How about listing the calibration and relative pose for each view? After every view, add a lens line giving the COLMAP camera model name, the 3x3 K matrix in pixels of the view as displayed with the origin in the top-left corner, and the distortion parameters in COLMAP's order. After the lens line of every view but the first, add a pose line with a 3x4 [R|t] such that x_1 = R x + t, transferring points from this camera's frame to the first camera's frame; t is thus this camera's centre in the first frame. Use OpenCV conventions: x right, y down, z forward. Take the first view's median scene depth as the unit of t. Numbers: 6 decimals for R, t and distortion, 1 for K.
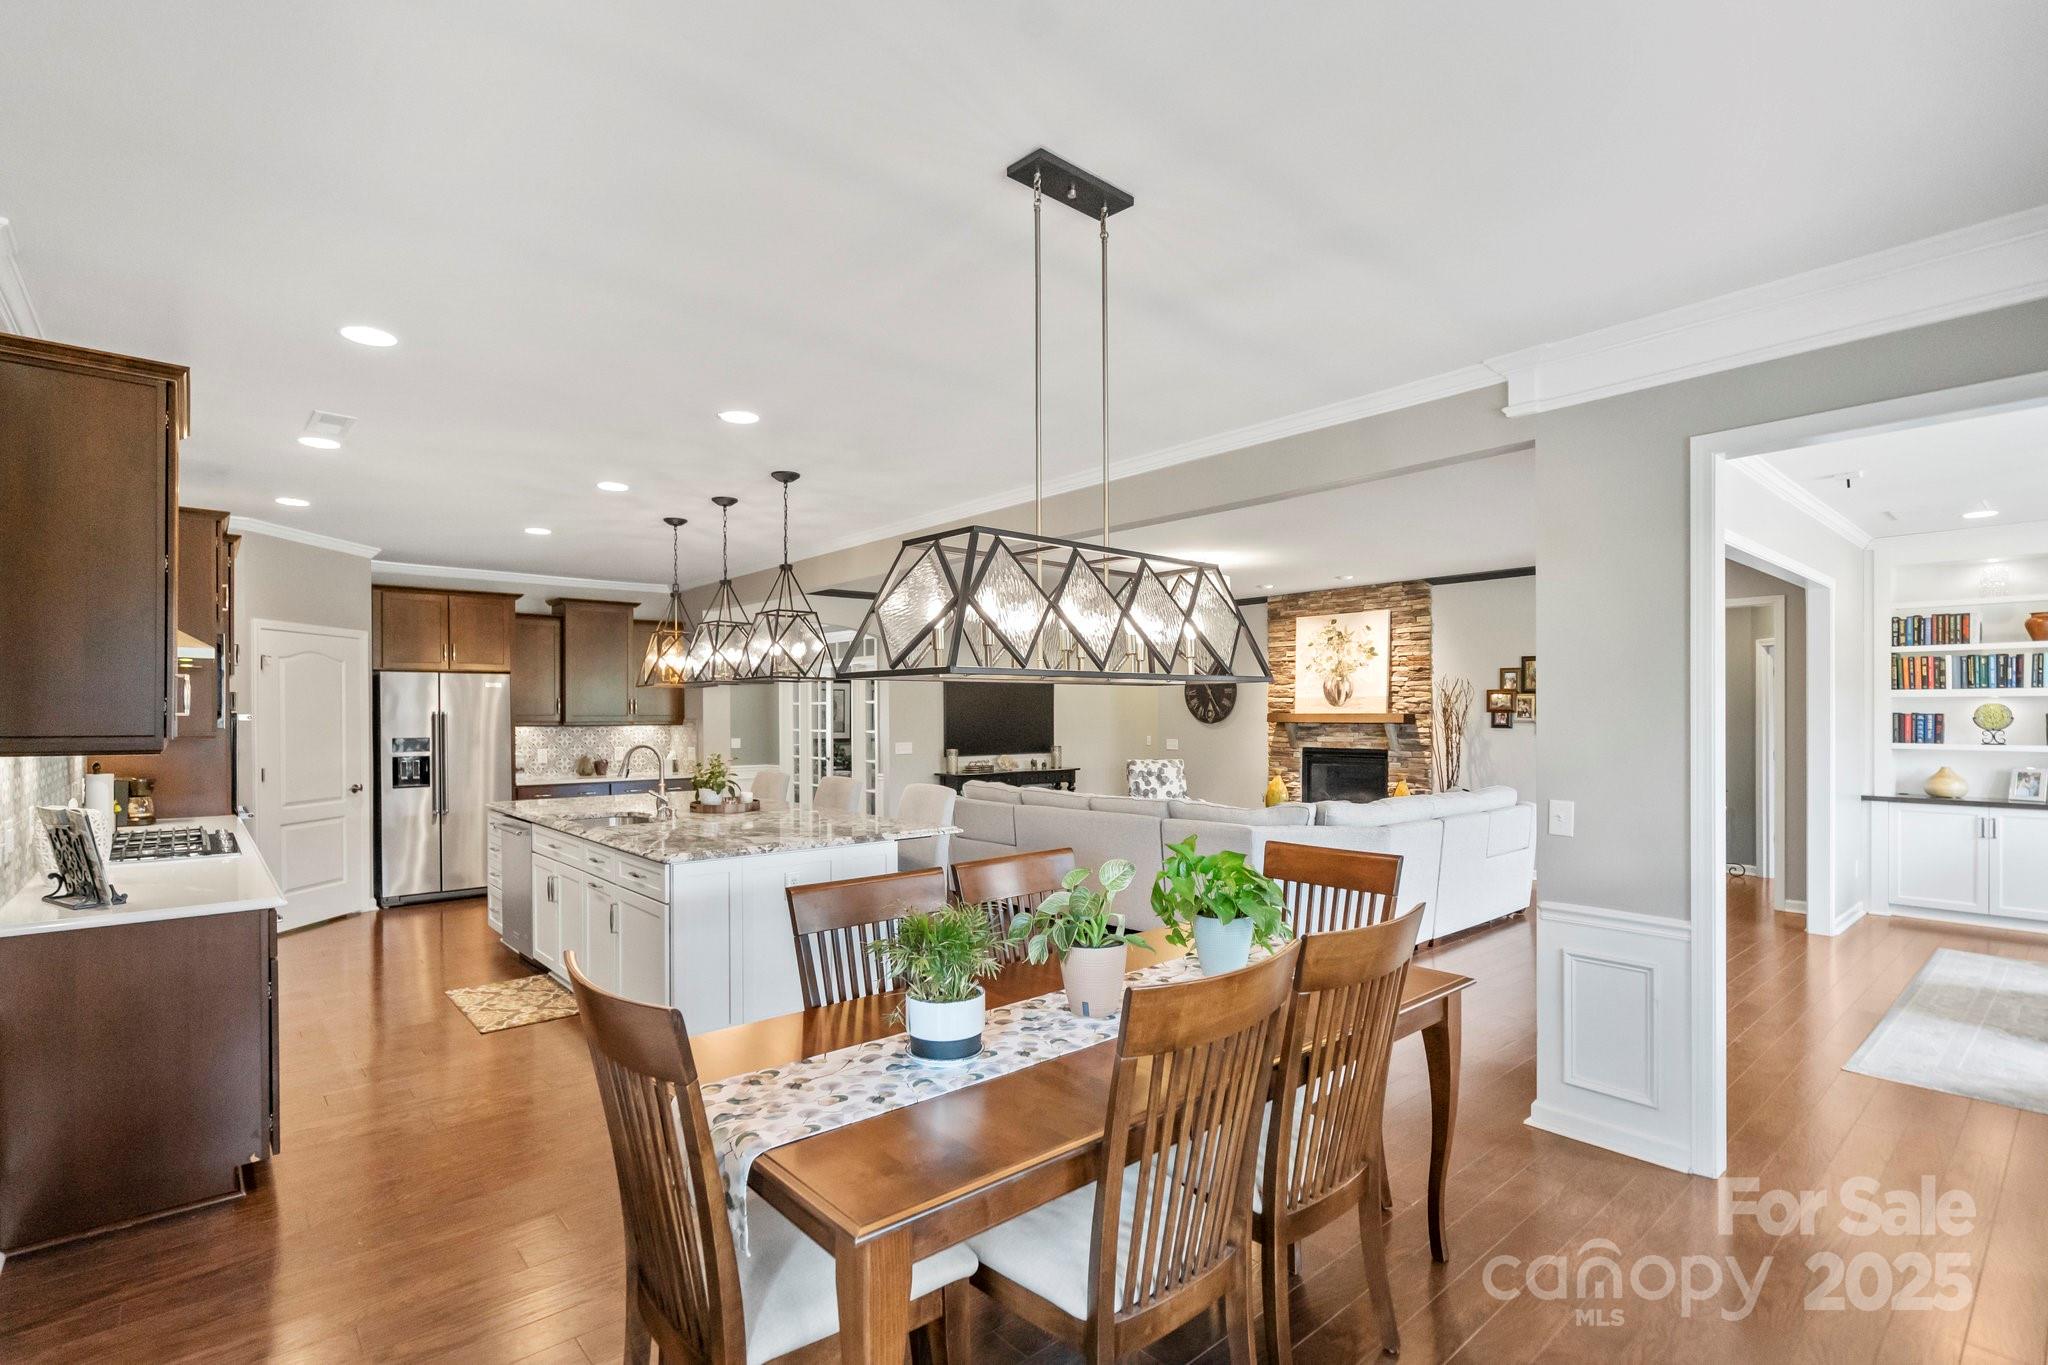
lens RADIAL K [[955.5, 0, 1020.9], [0, 955.5, 709.1], [0, 0, 1]] dist [-0.000810, 0.000049]
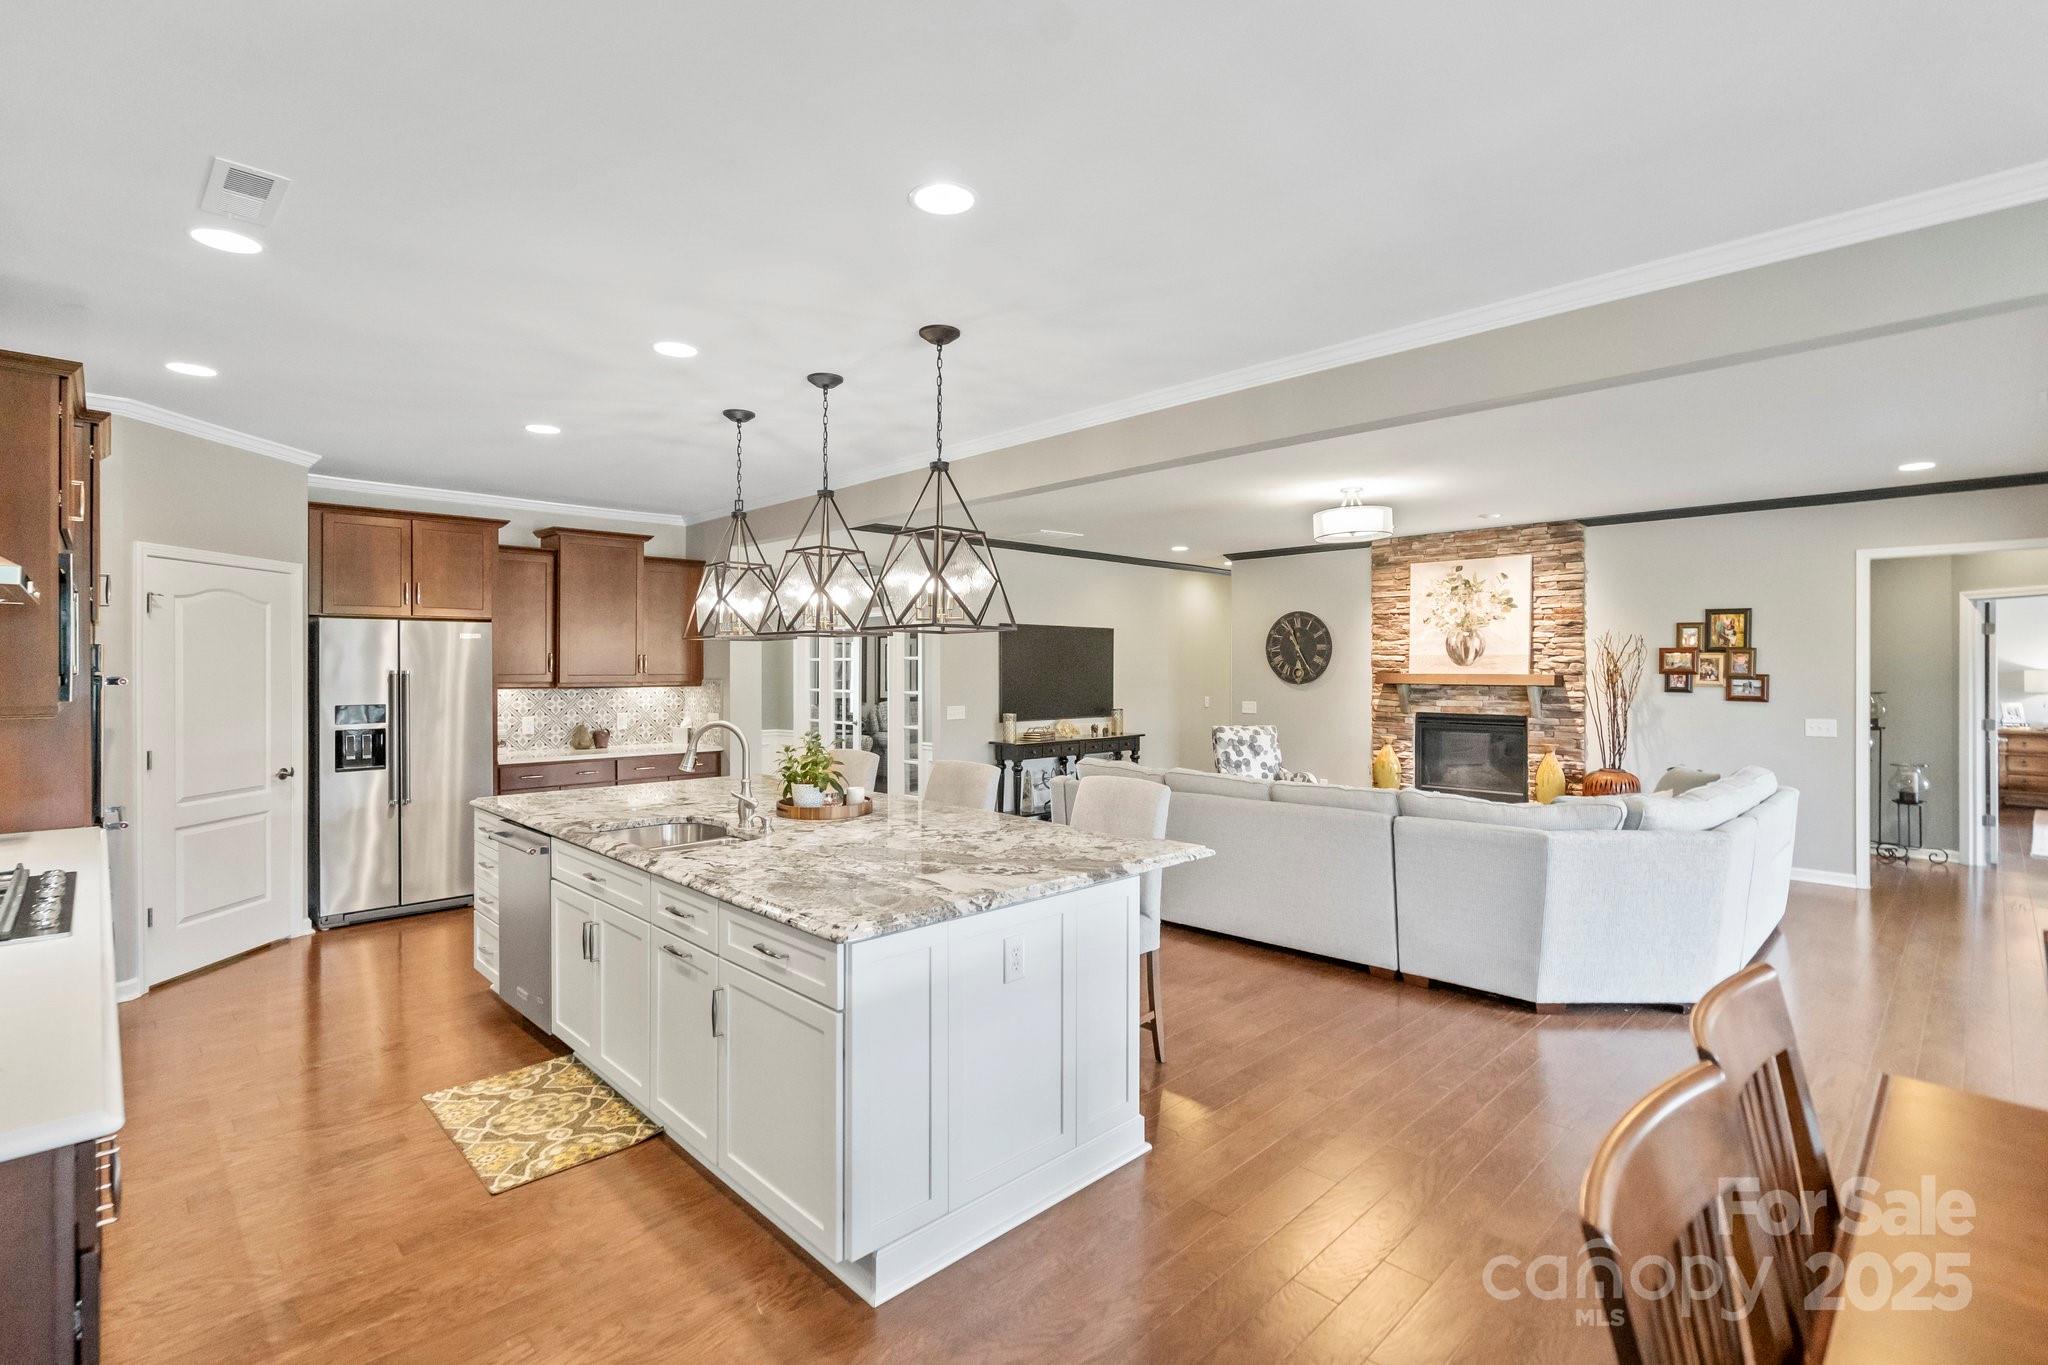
lens RADIAL K [[937.6, 0, 1023.2], [0, 937.6, 658.0], [0, 0, 1]] dist [0.001319, -0.000120]
pose [[0.998286, 0.003823, 0.058403, -0.131283], [-0.003527, 0.999980, -0.005175, -0.004476], [-0.058421, 0.004960, 0.998280, 0.188204]]
